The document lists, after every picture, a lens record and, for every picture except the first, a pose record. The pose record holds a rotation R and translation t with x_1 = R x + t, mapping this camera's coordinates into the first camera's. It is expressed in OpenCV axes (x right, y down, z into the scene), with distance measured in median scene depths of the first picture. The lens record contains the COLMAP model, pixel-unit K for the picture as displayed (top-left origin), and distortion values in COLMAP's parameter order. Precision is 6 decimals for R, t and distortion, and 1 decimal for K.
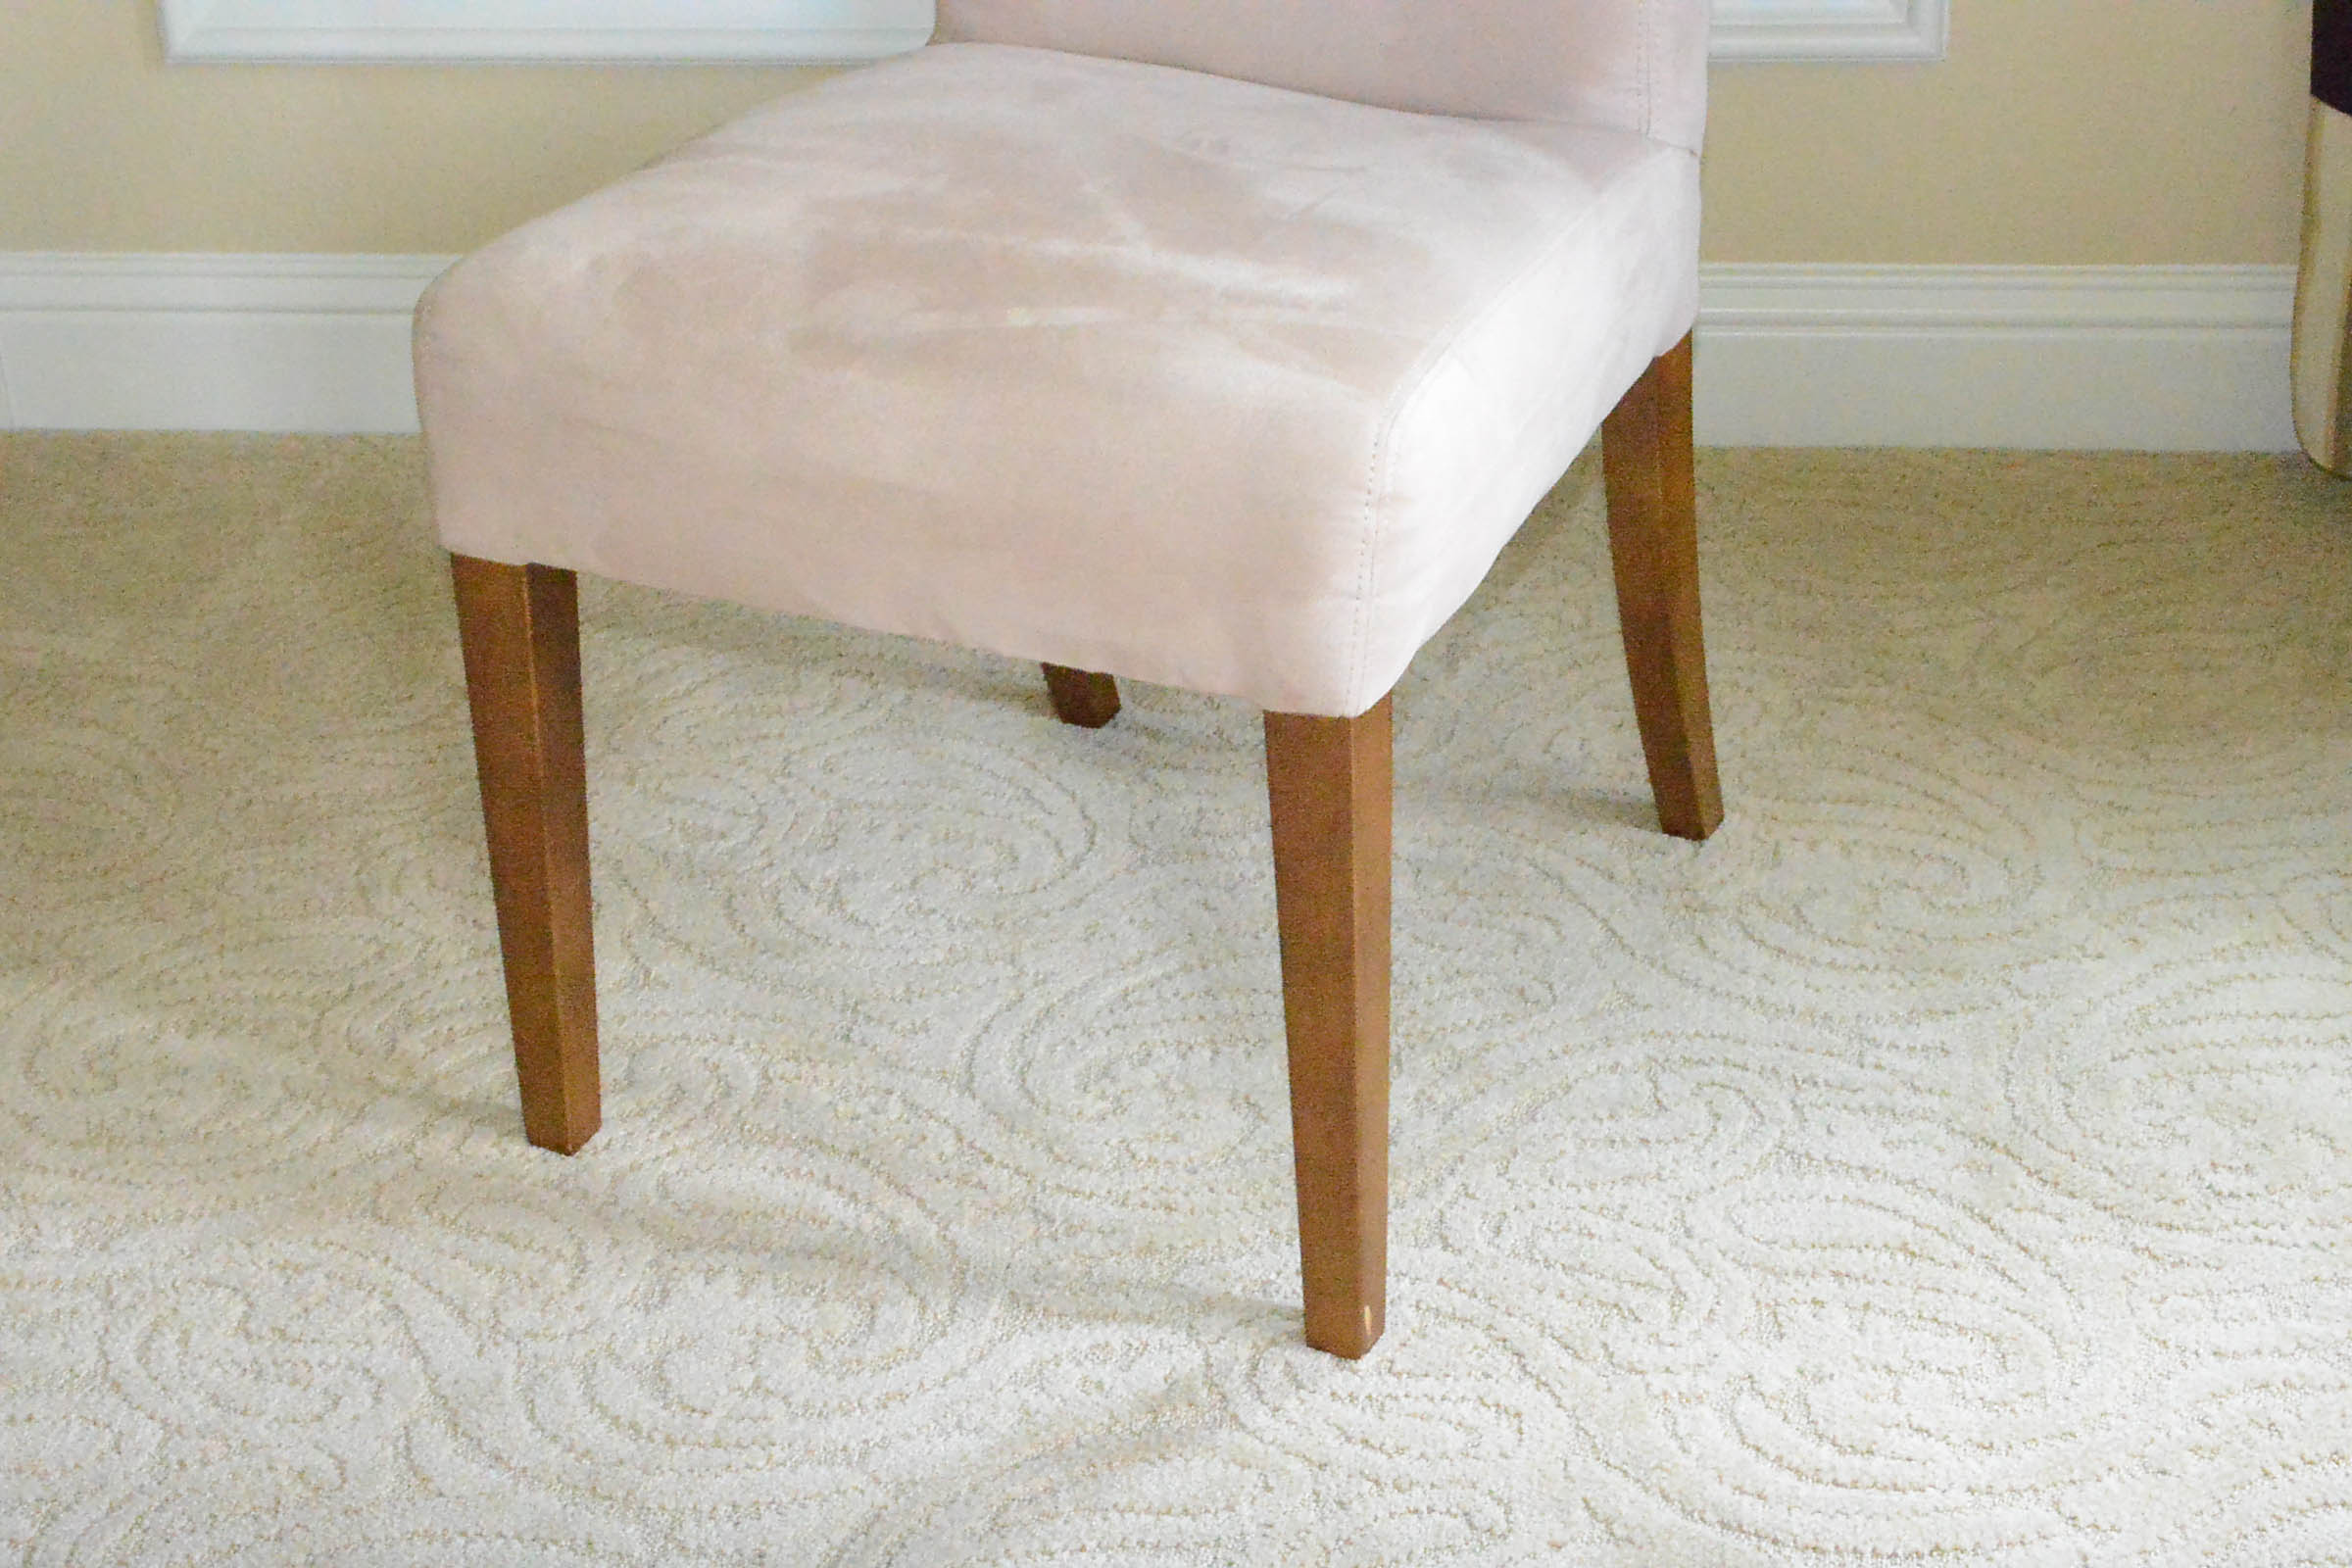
lens RADIAL K [[4519.7, 0, 1164.2], [0, 4519.7, 764.8], [0, 0, 1]] dist [0.045589, 0.000000]
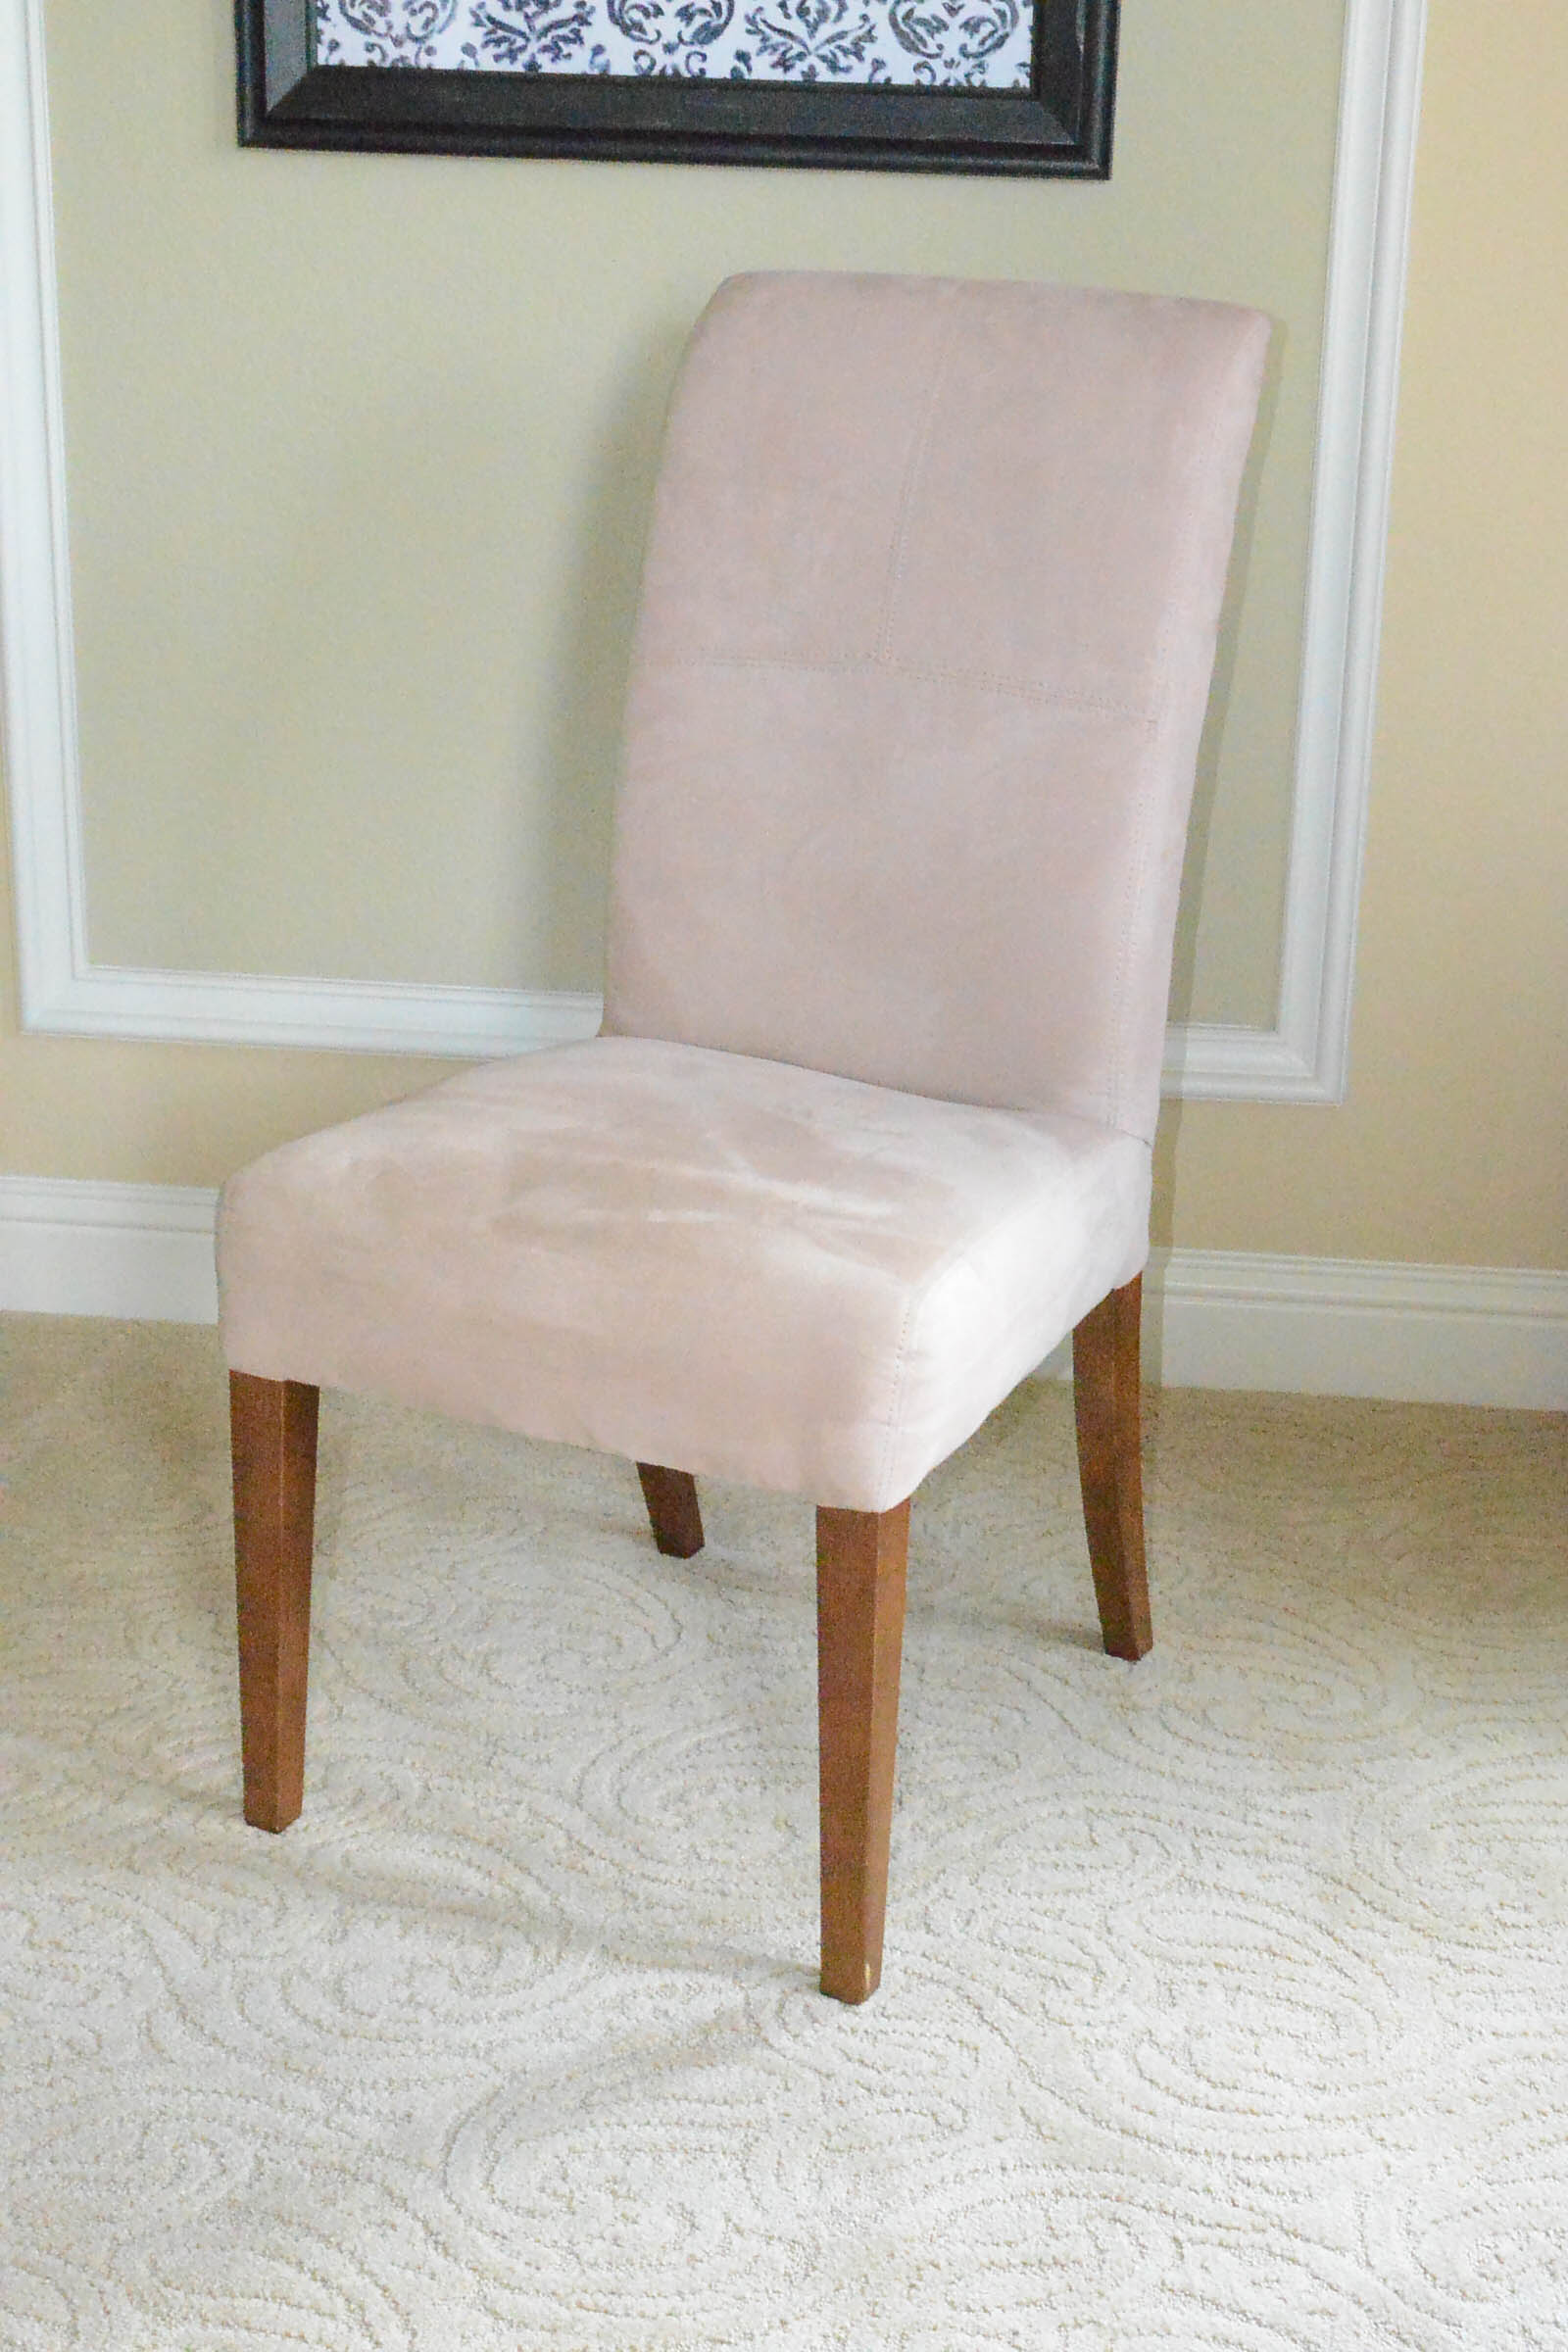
lens RADIAL K [[3781.5, 0, 776.5], [0, 3781.5, 1169.8], [0, 0, 1]] dist [0.043174, 0.000000]
pose [[0.998261, 0.058402, 0.007995, -0.004934], [-0.056550, 0.987102, -0.149769, 0.054320], [-0.016638, 0.149057, 0.988689, -0.142934]]
